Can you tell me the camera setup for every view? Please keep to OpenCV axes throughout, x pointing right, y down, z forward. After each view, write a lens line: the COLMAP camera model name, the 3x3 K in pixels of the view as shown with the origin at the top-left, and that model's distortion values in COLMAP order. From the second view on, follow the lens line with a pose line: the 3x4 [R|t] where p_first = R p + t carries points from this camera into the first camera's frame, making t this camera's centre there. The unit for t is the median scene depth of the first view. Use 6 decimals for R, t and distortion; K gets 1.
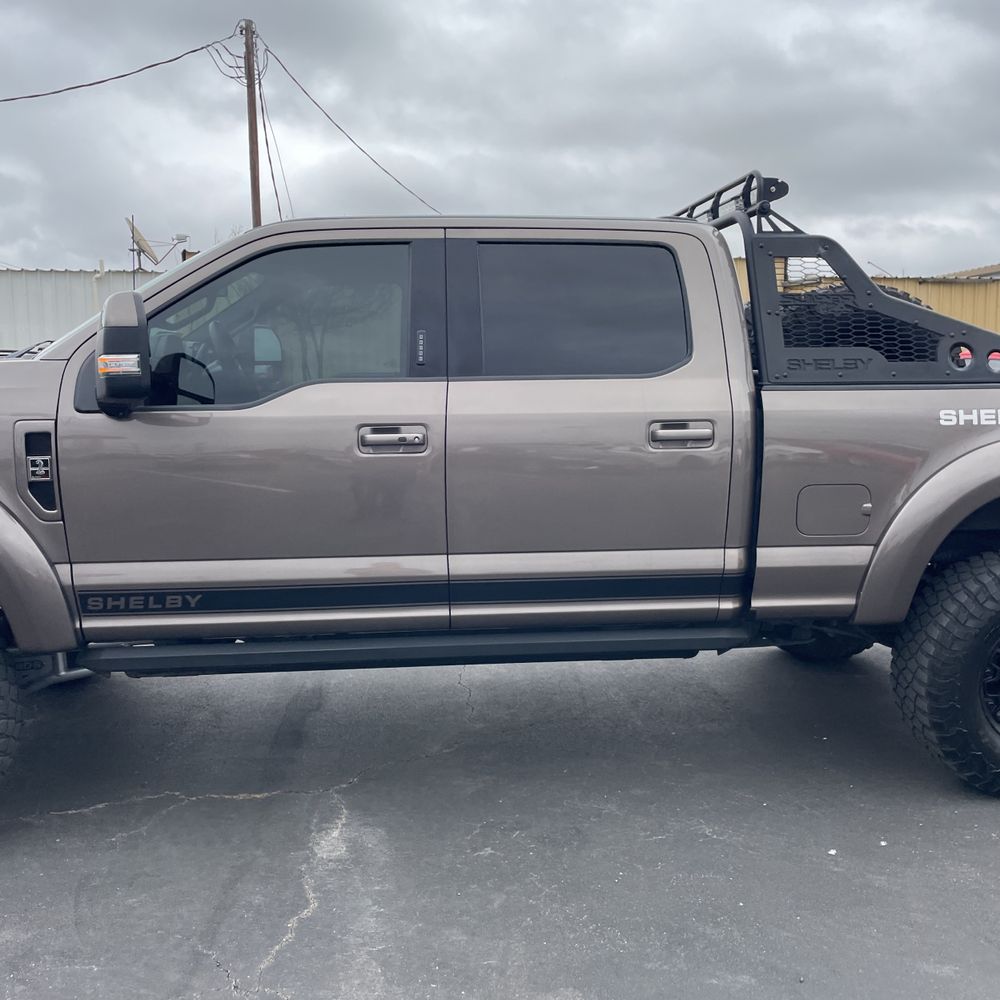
lens RADIAL K [[1012.2, 0, 532.4], [0, 1012.2, 505.0], [0, 0, 1]] dist [0.052759, 0.000000]
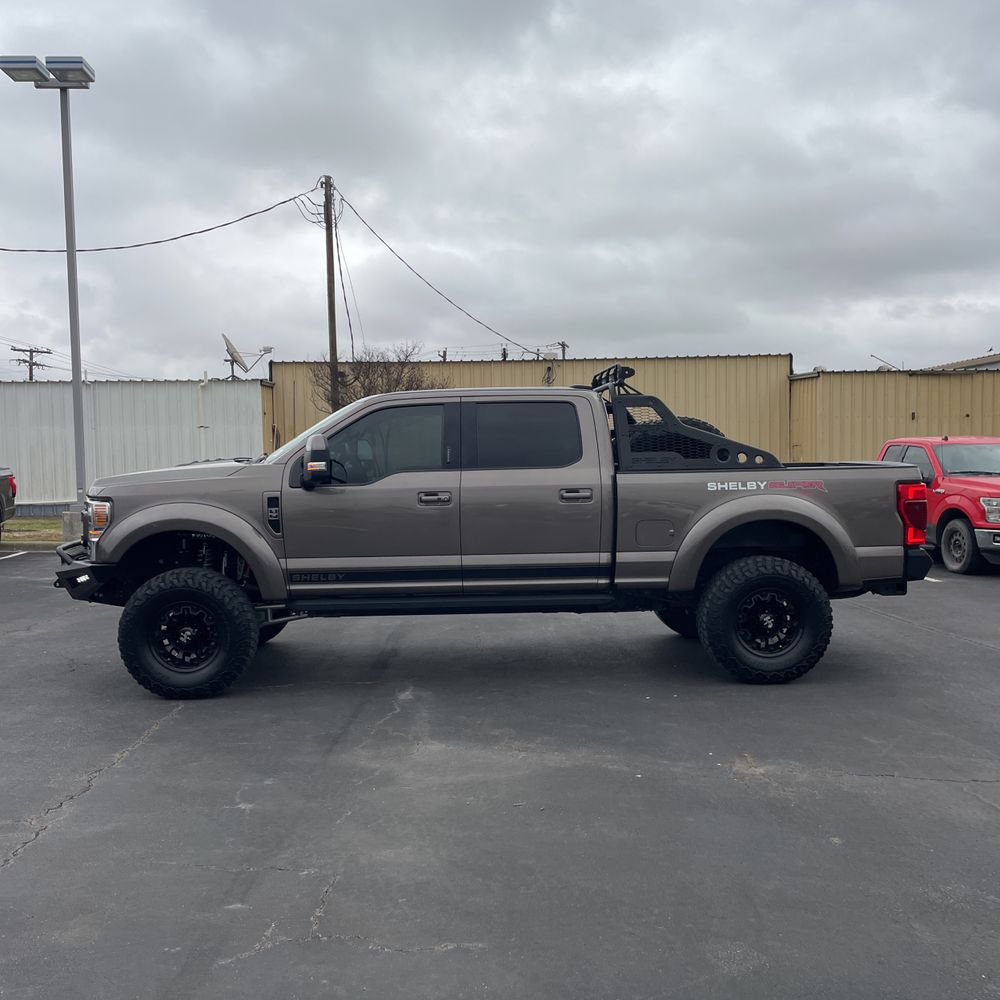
lens RADIAL K [[1014.6, 0, 503.3], [0, 1014.6, 500.8], [0, 0, 1]] dist [0.050803, 0.000000]
pose [[0.997624, -0.008579, -0.068360, 0.136552], [0.003162, 0.996873, -0.078952, 0.097833], [0.068824, 0.078548, 0.994532, -1.001502]]
